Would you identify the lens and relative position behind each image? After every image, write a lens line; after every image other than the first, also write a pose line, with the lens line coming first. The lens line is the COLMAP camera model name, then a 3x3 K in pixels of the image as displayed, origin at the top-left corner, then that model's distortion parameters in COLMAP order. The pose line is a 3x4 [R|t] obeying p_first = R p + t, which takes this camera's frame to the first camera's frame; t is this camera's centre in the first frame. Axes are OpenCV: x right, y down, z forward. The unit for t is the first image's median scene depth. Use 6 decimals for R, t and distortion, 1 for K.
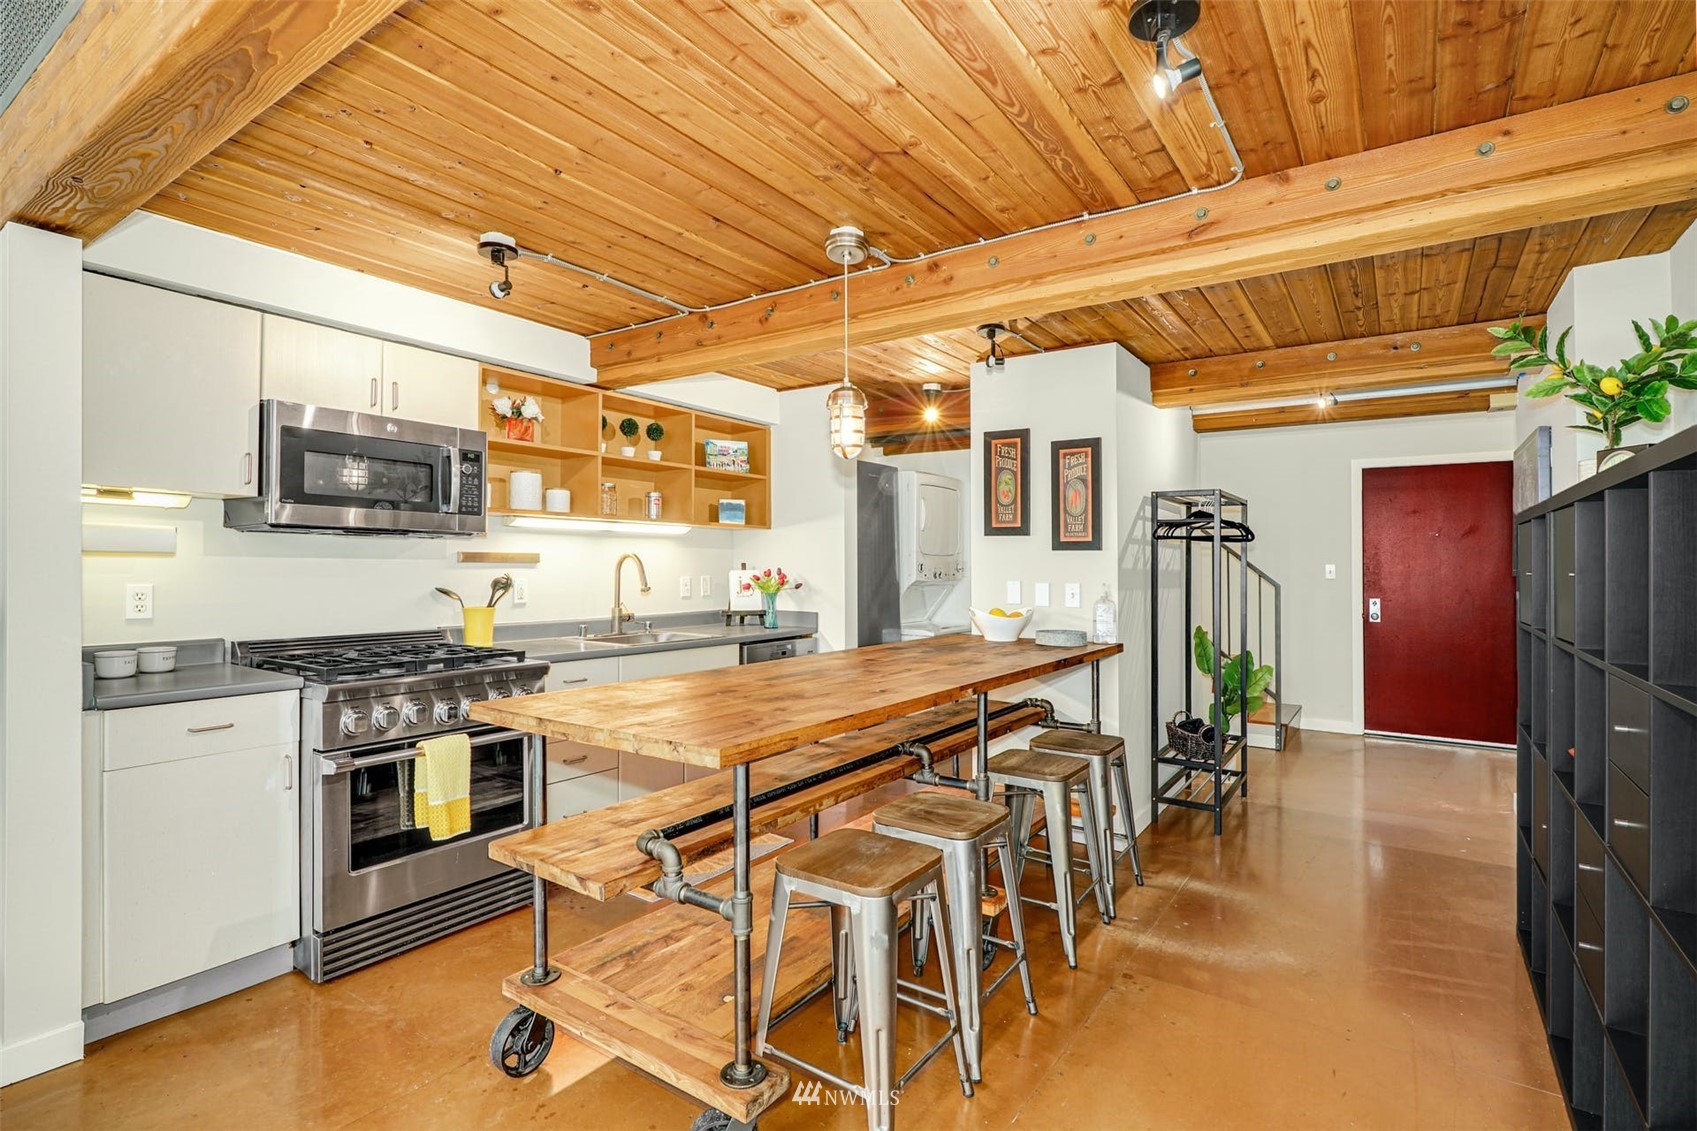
lens RADIAL K [[810.8, 0, 850.8], [0, 810.8, 568.2], [0, 0, 1]] dist [-0.011160, 0.001741]
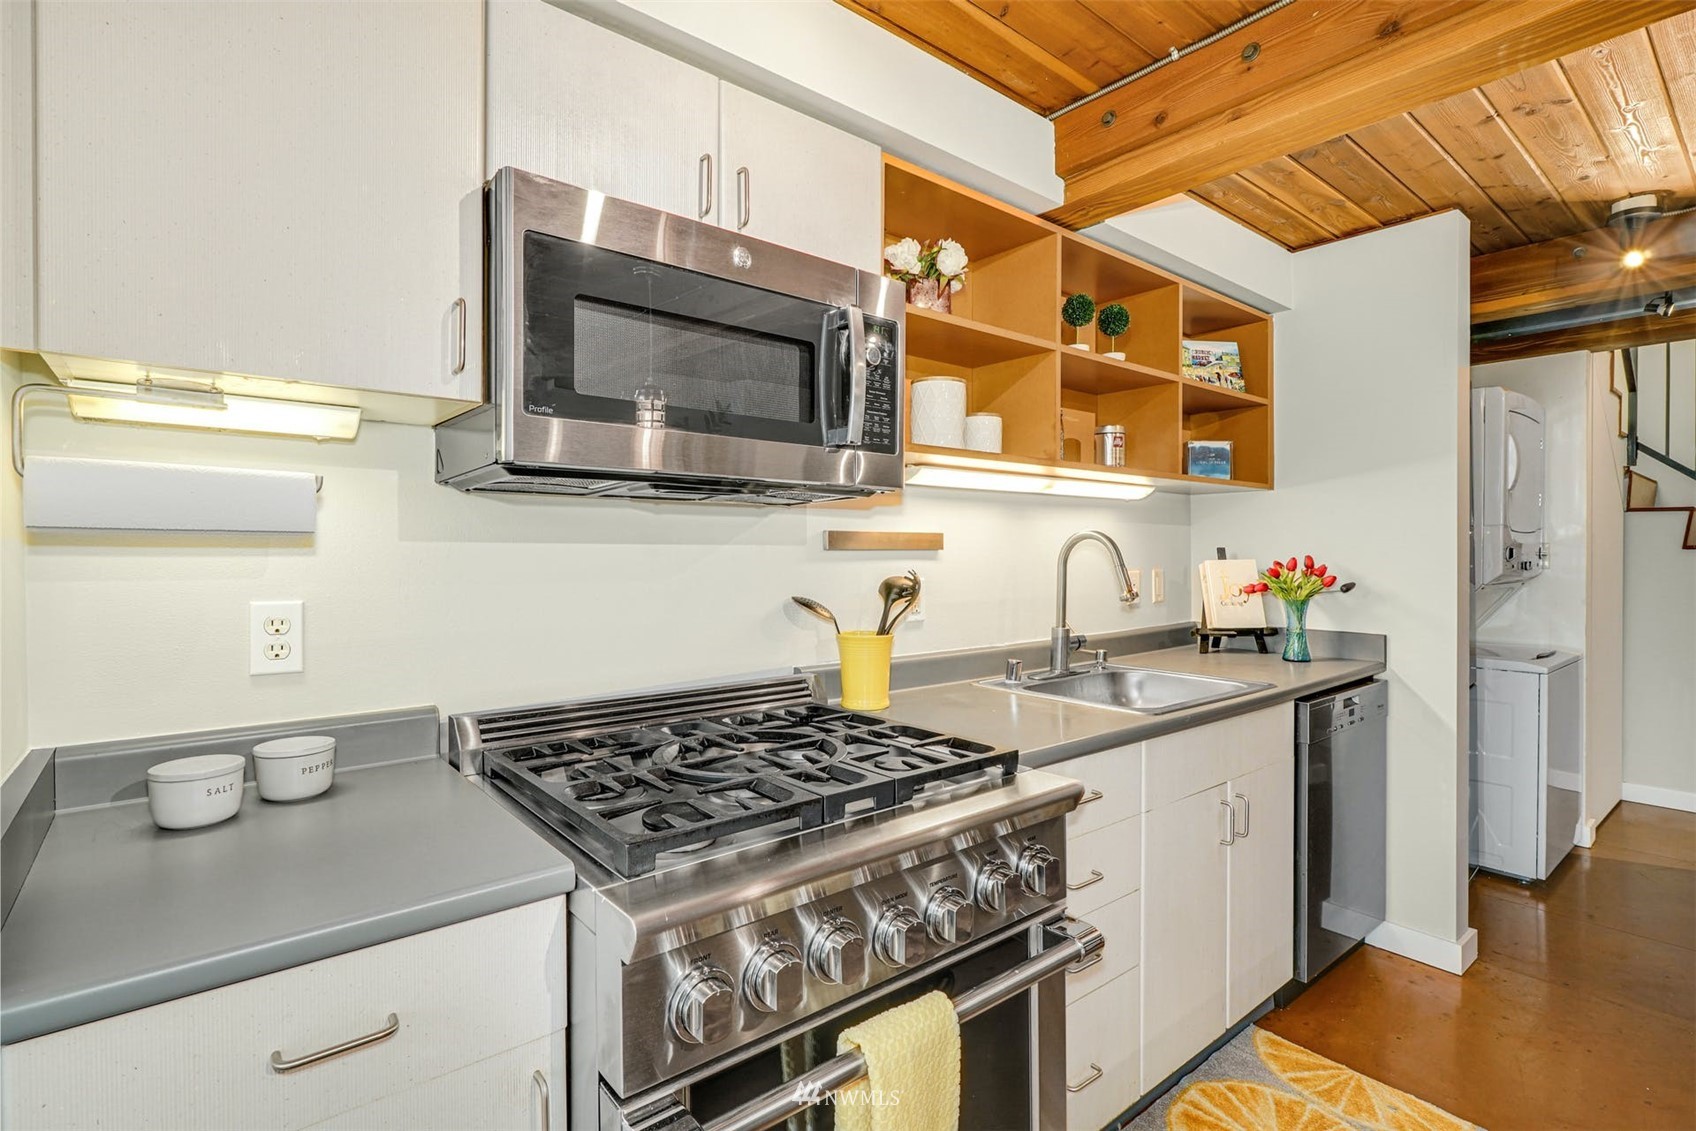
lens RADIAL K [[810.3, 0, 847.1], [0, 810.3, 560.2], [0, 0, 1]] dist [-0.011160, 0.001741]
pose [[0.960581, -0.003331, -0.277981, -0.319710], [0.005911, 0.999947, 0.008445, -0.004636], [0.277939, -0.009755, 0.960549, 0.478069]]
